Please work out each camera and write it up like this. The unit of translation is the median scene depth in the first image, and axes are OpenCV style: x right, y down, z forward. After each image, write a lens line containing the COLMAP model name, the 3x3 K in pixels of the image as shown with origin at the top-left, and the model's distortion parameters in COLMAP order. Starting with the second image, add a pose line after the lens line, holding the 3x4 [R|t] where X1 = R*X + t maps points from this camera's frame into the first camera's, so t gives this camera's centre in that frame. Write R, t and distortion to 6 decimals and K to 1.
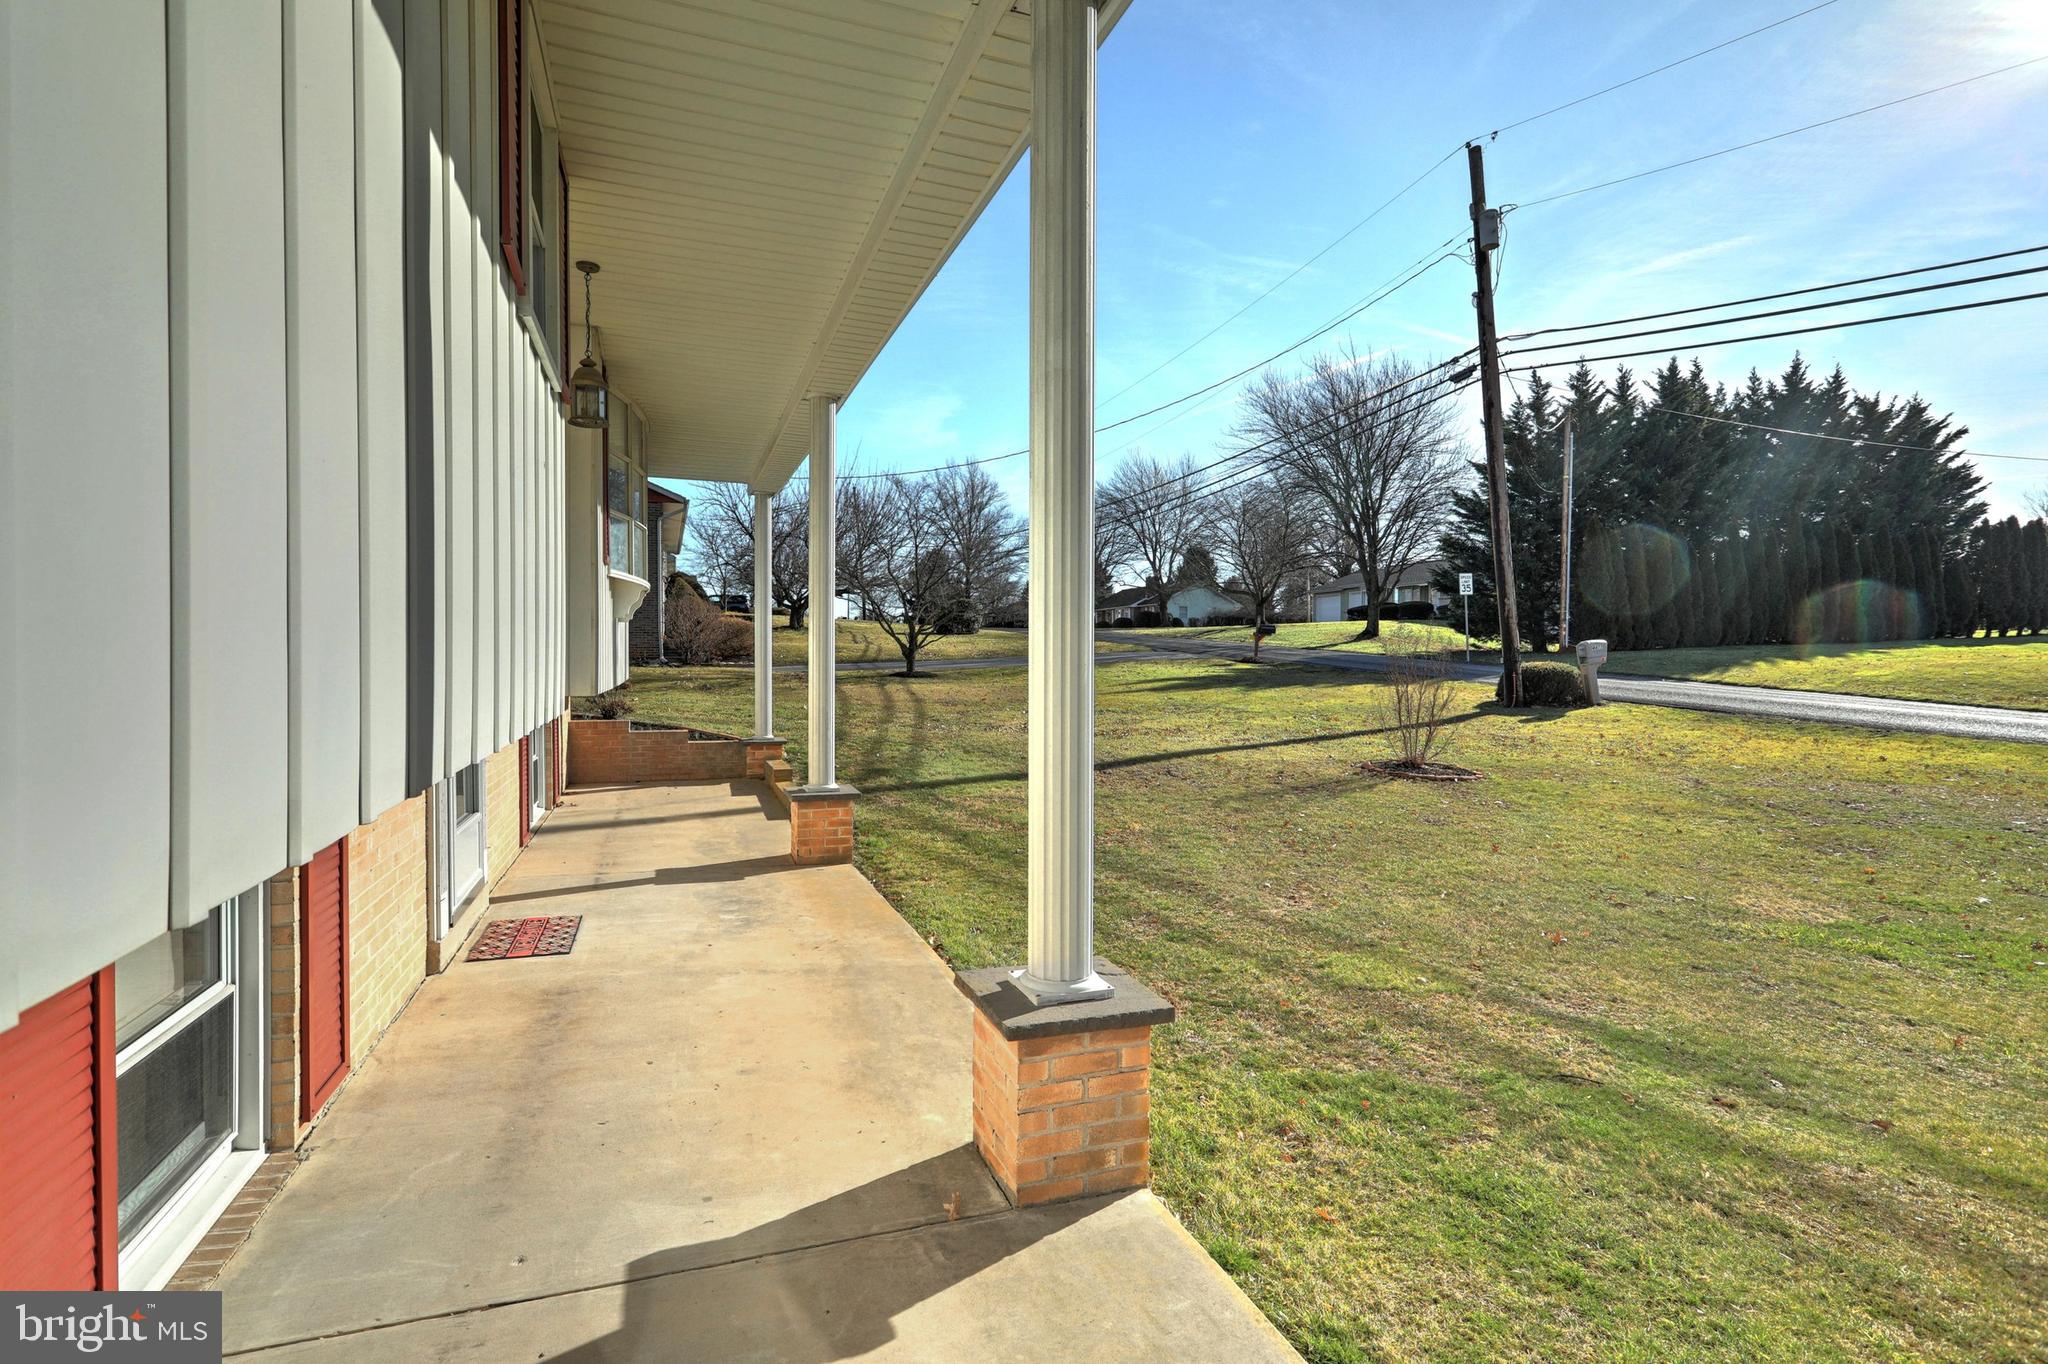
lens RADIAL K [[984.9, 0, 1019.6], [0, 984.9, 674.1], [0, 0, 1]] dist [-0.000134, -0.000684]
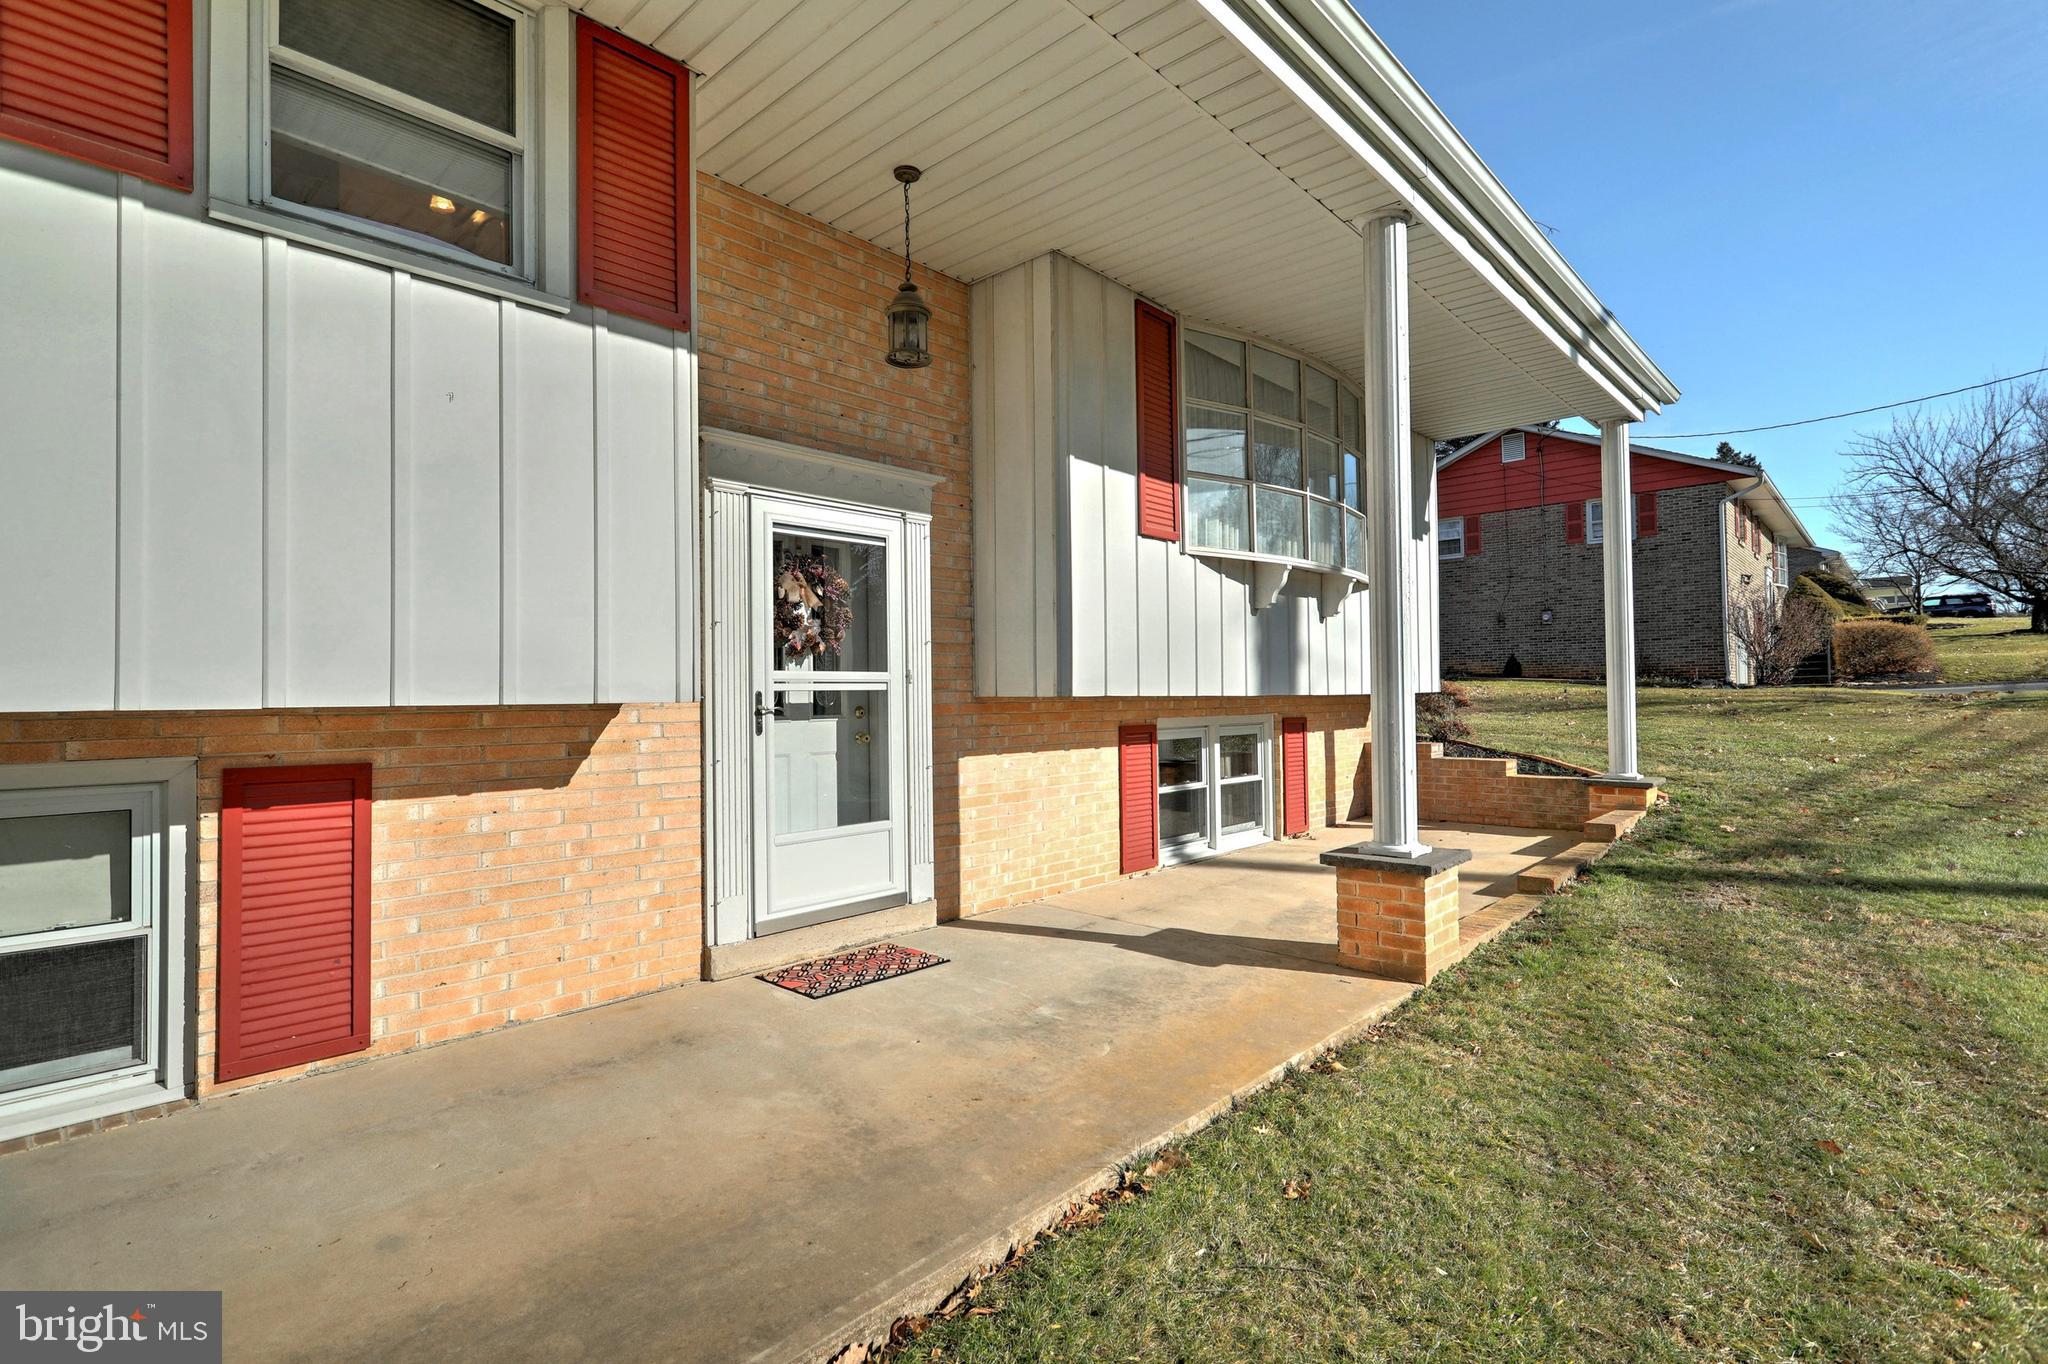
lens RADIAL K [[958.4, 0, 1080.5], [0, 958.4, 681.4], [0, 0, 1]] dist [0.002010, -0.000073]
pose [[0.458976, -0.028961, -0.887977, 0.247687], [0.001184, 0.999488, -0.031986, 0.030801], [0.888448, 0.013630, 0.458775, 0.563807]]
